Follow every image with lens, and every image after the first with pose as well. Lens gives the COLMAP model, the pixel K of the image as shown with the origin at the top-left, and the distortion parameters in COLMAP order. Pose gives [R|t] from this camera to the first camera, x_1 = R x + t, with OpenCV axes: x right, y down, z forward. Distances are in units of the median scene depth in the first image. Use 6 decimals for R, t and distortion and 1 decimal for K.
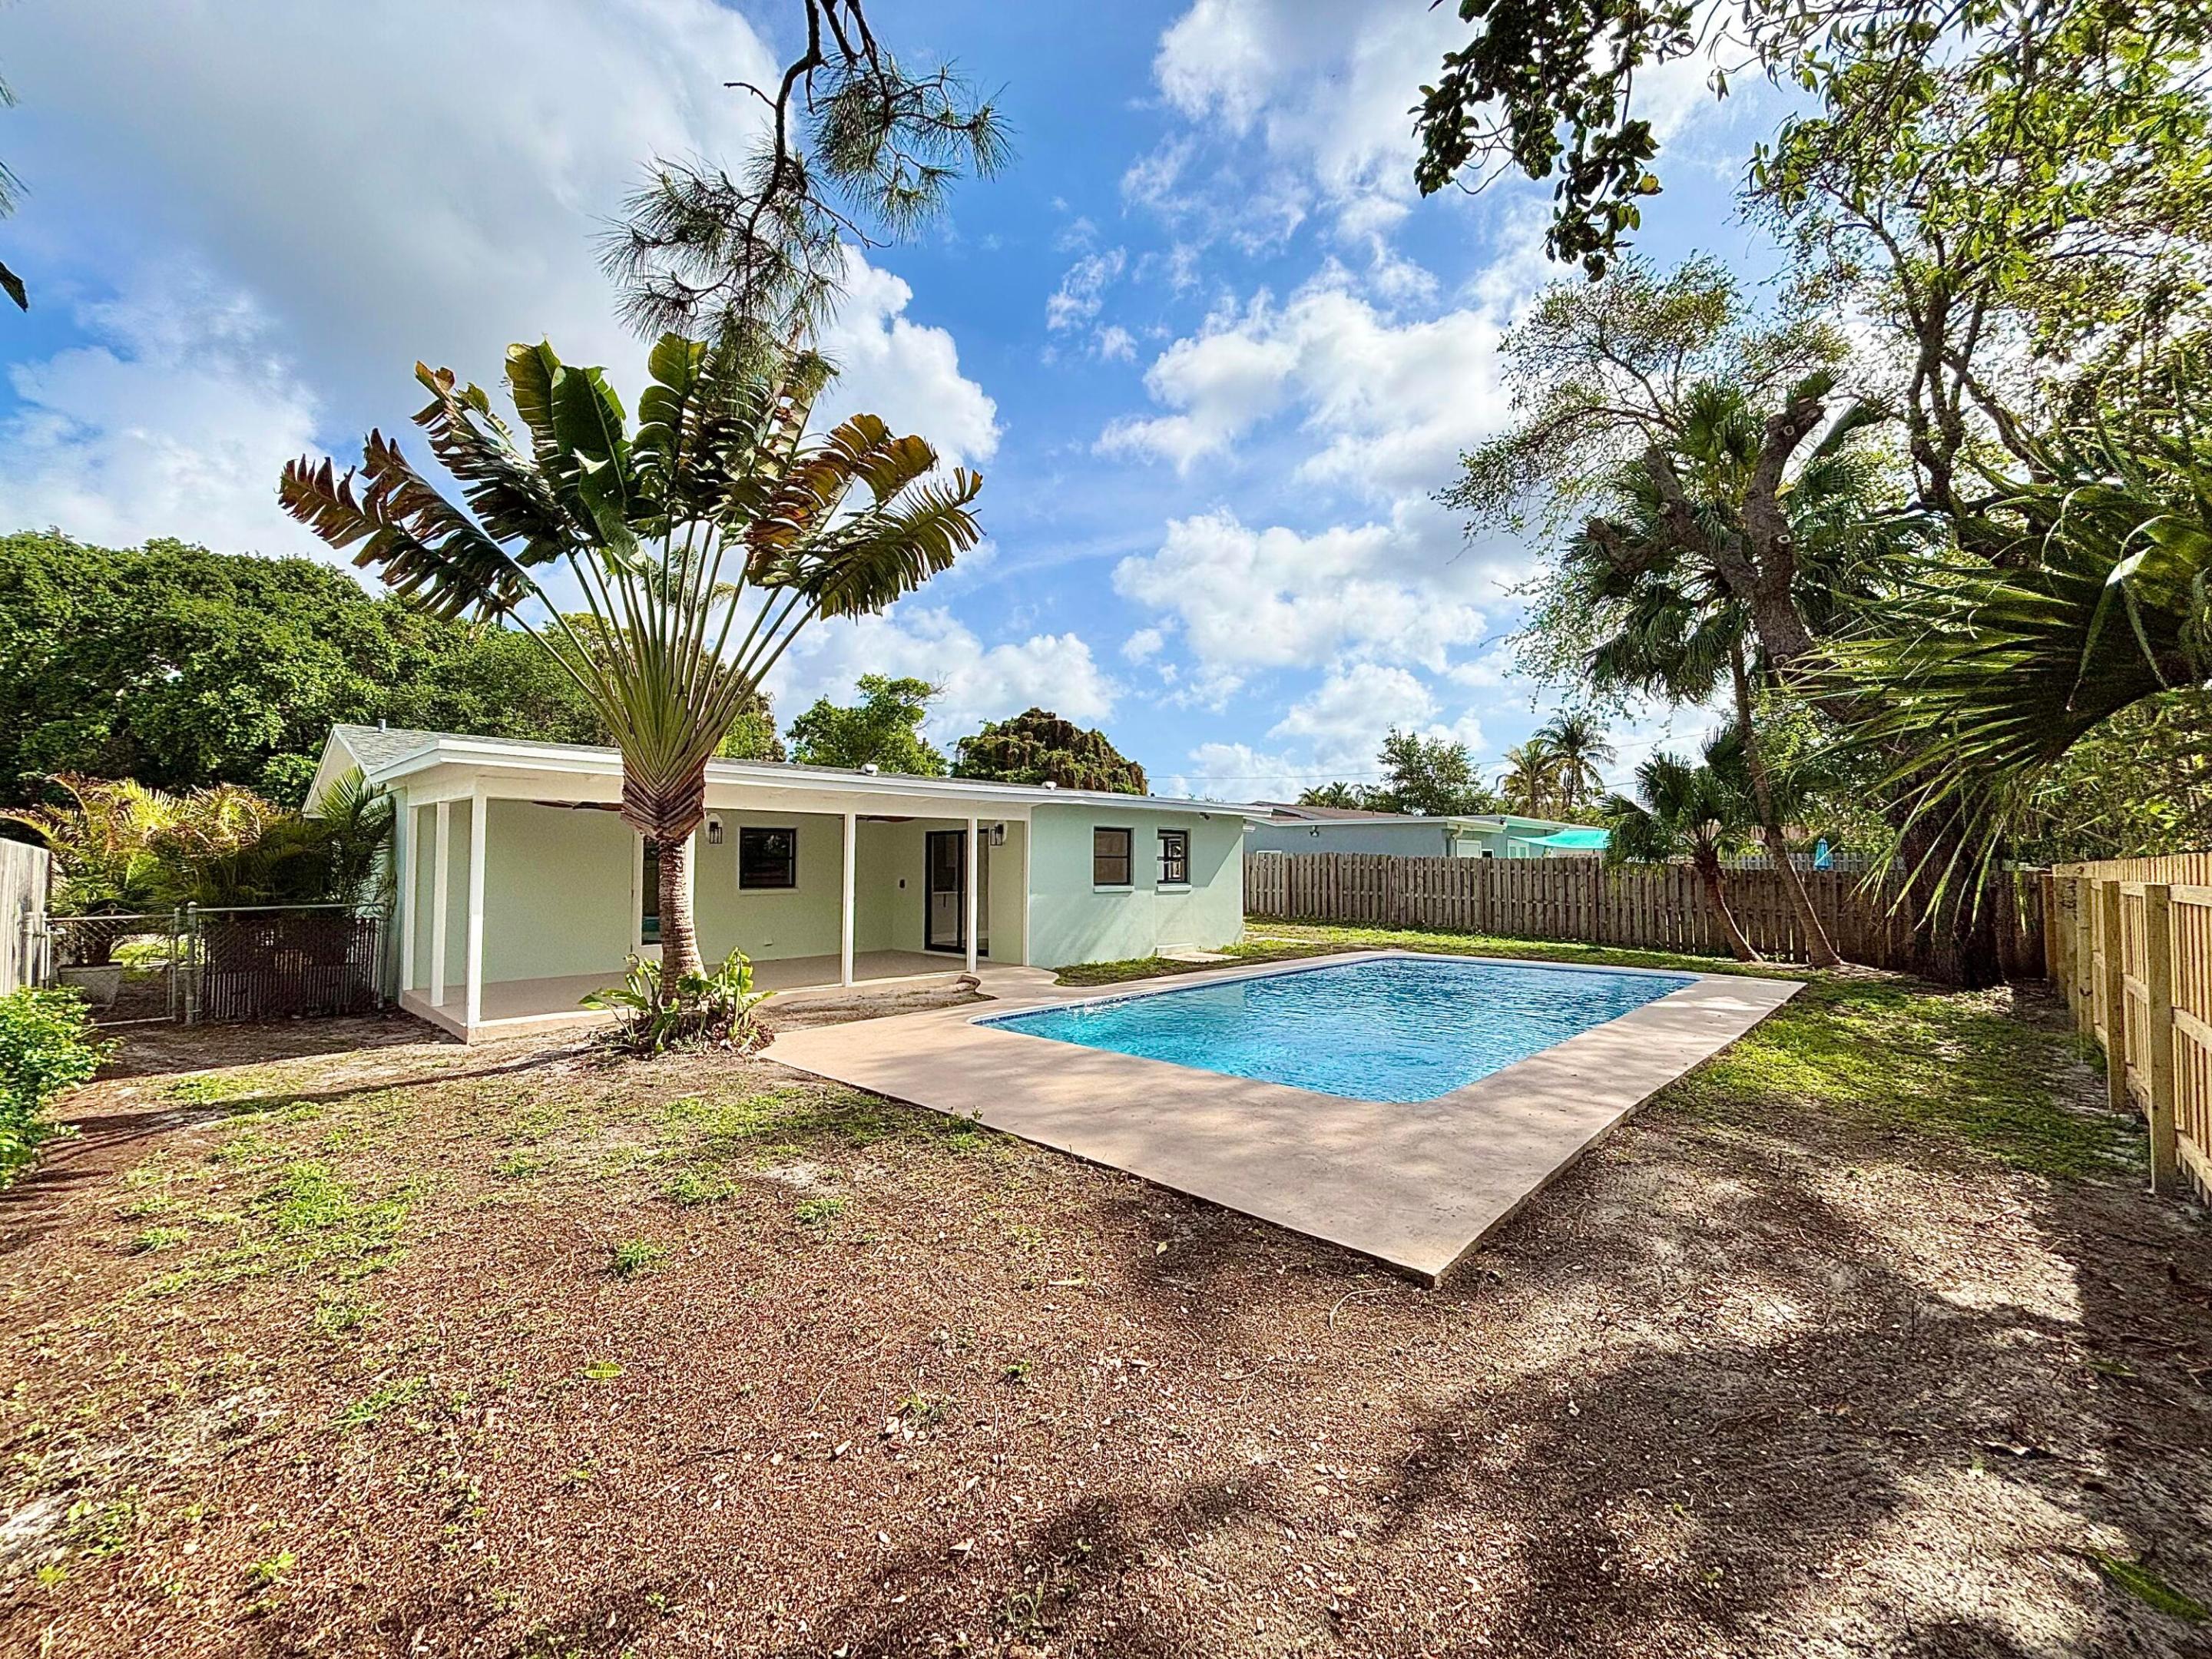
lens RADIAL K [[897.0, 0, 1051.8], [0, 897.0, 832.0], [0, 0, 1]] dist [0.000459, 0.001115]
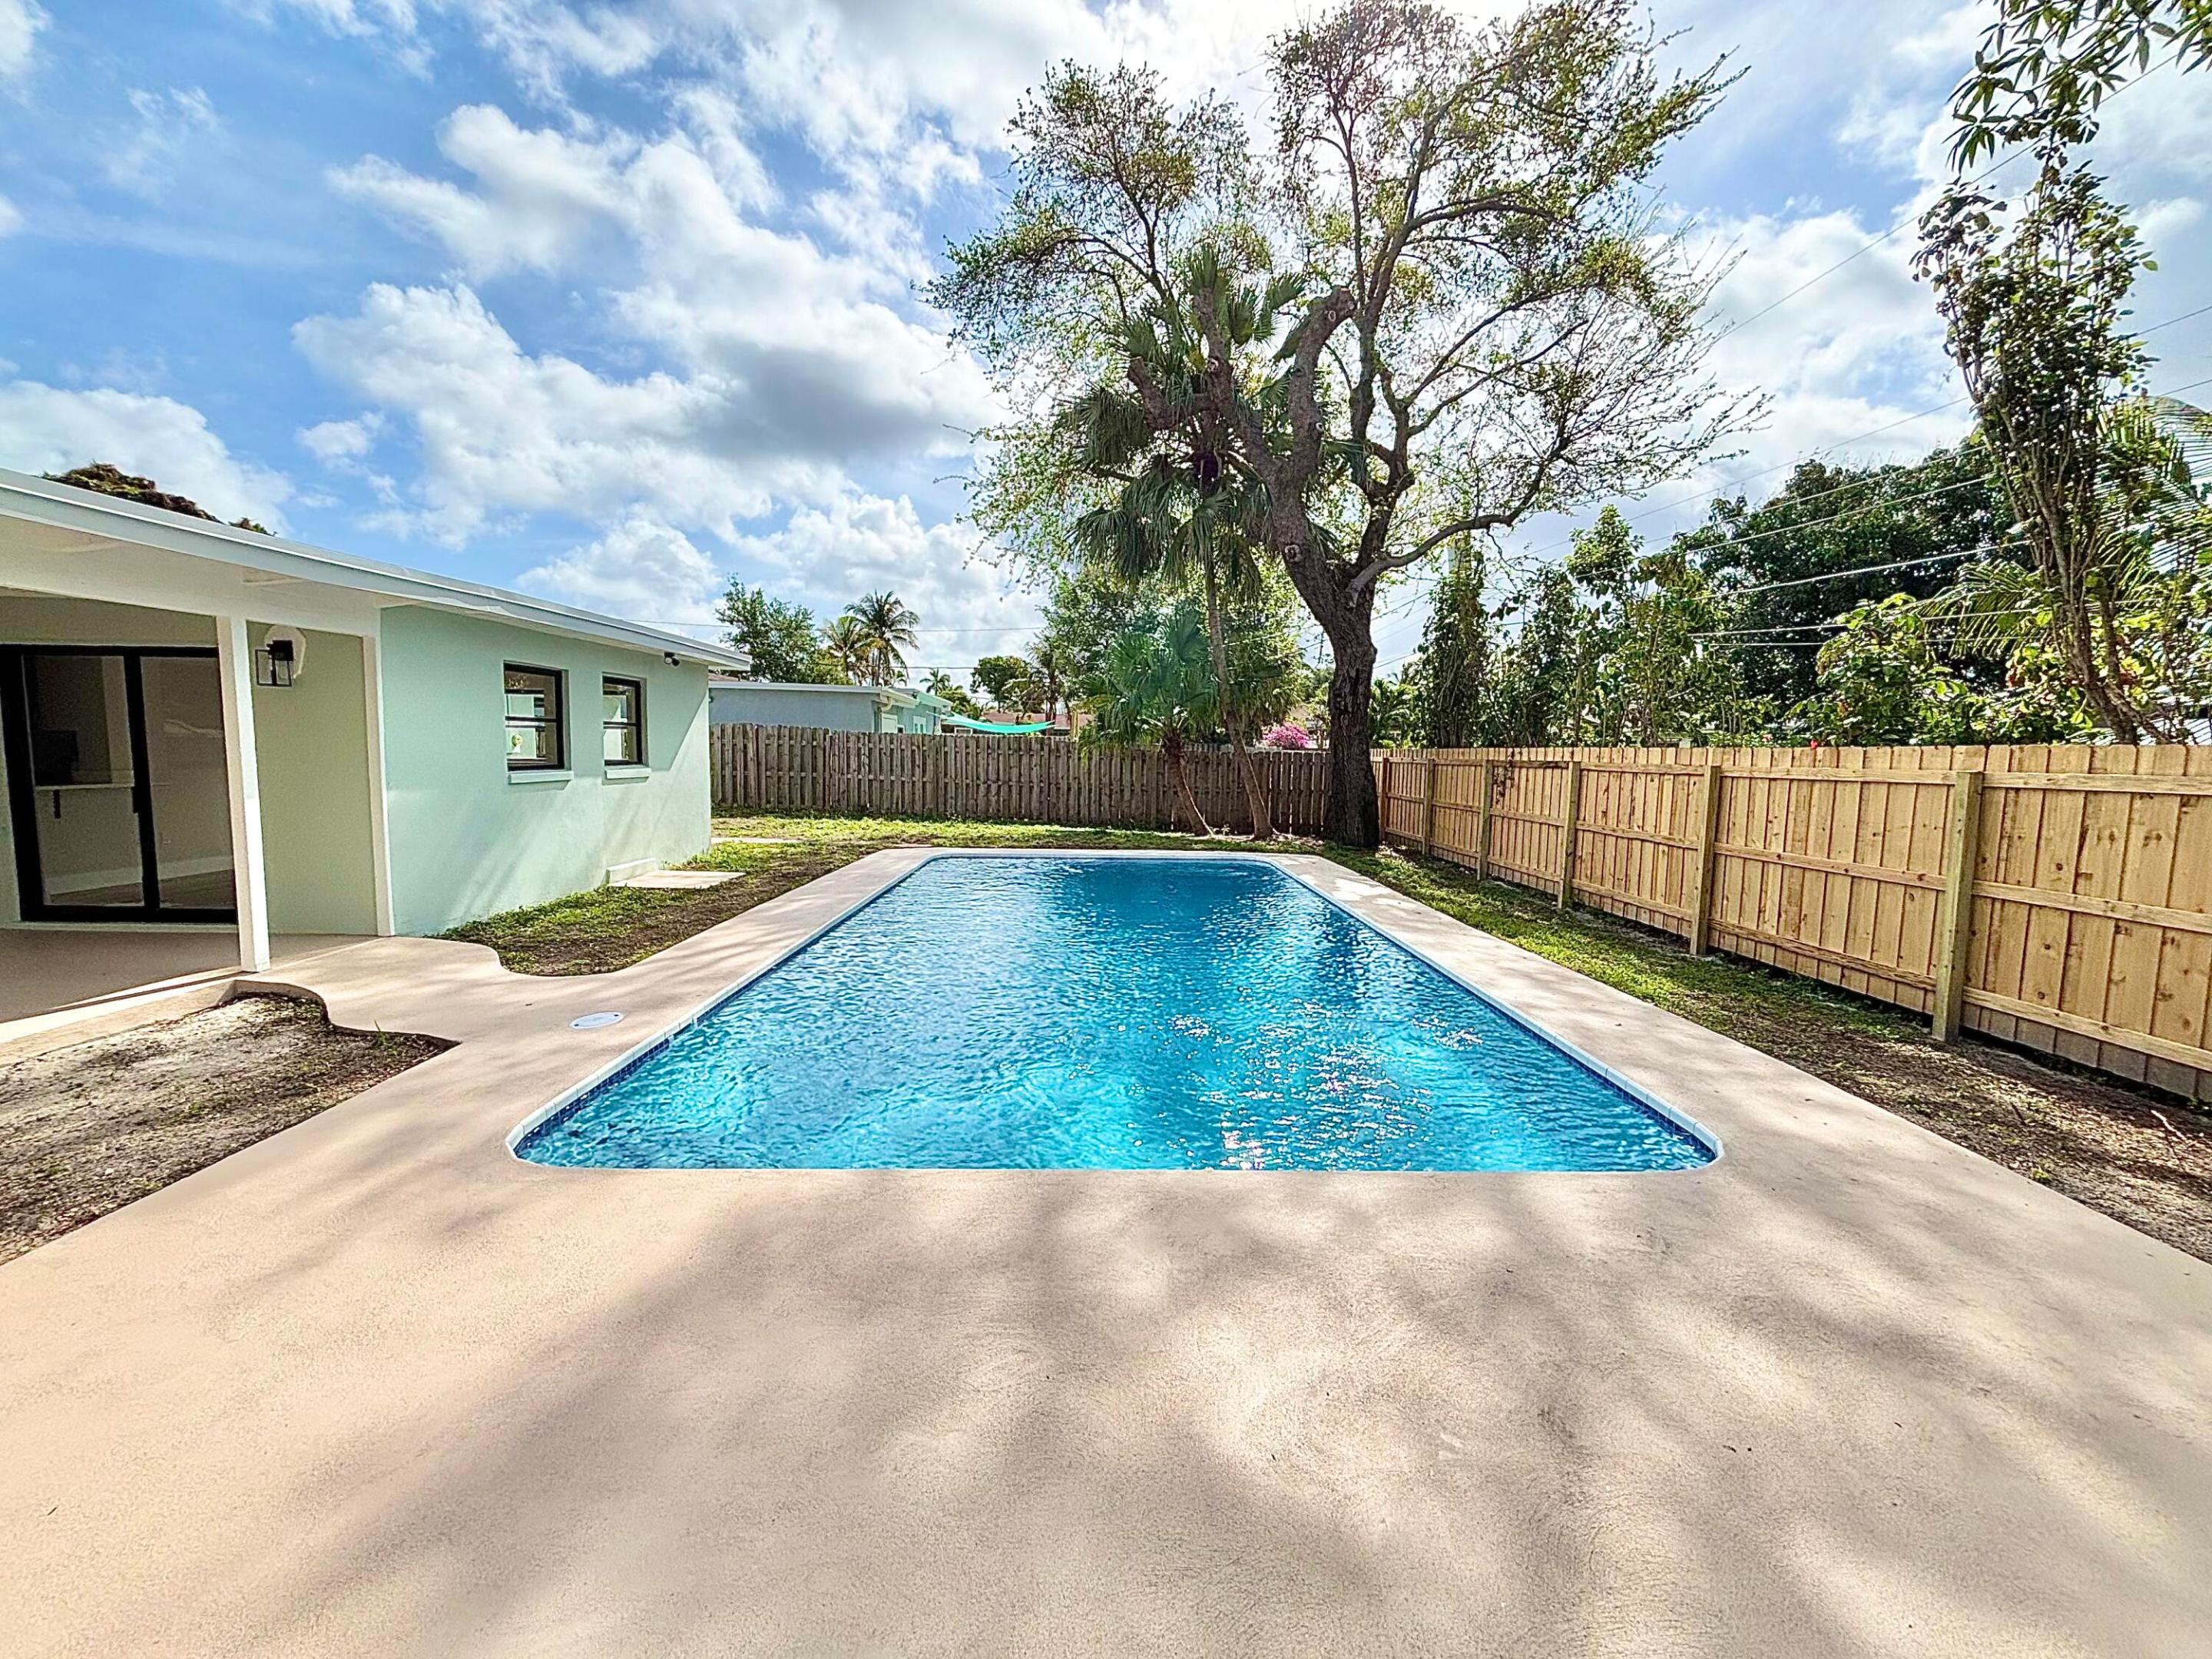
lens RADIAL K [[897.0, 0, 1096.4], [0, 897.0, 831.0], [0, 0, 1]] dist [0.000459, 0.001115]
pose [[0.677725, -0.056559, 0.733137, -0.088837], [-0.045408, 0.991915, 0.118498, 0.011827], [-0.733912, -0.113600, 0.669677, 0.283333]]
